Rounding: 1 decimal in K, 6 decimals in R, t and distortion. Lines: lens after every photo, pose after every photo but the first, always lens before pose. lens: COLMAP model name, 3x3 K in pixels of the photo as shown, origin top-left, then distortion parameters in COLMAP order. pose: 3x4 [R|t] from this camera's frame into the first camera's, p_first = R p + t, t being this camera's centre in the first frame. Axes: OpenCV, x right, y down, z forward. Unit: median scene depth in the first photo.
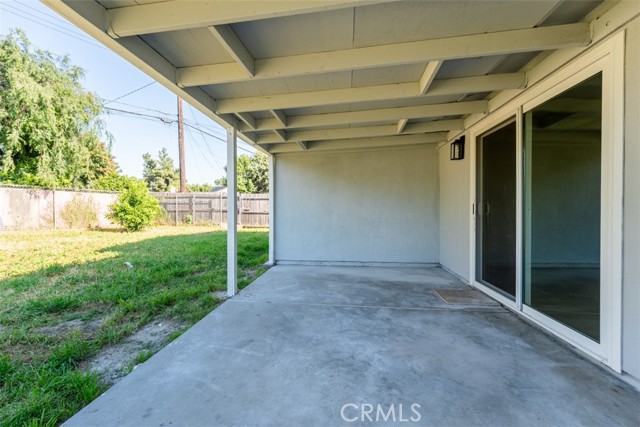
lens RADIAL K [[255.3, 0, 320.4], [0, 255.3, 214.4], [0, 0, 1]] dist [-0.005062, -0.000309]
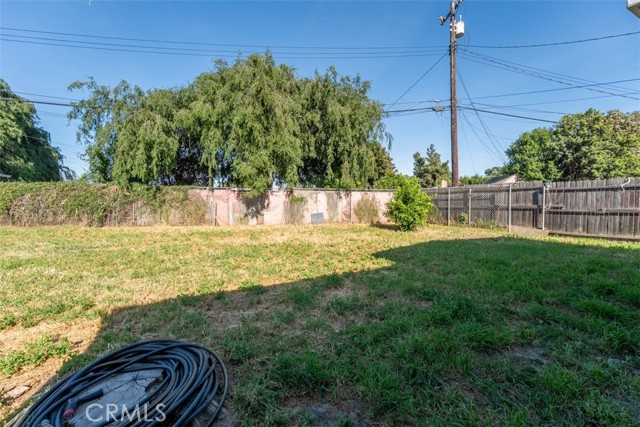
lens RADIAL K [[255.3, 0, 319.6], [0, 255.3, 213.4], [0, 0, 1]] dist [-0.005062, -0.000309]
pose [[0.574928, 0.024382, -0.817840, -0.122636], [-0.007302, 0.999669, 0.024669, -0.016177], [0.818171, -0.008211, 0.574916, 0.161831]]
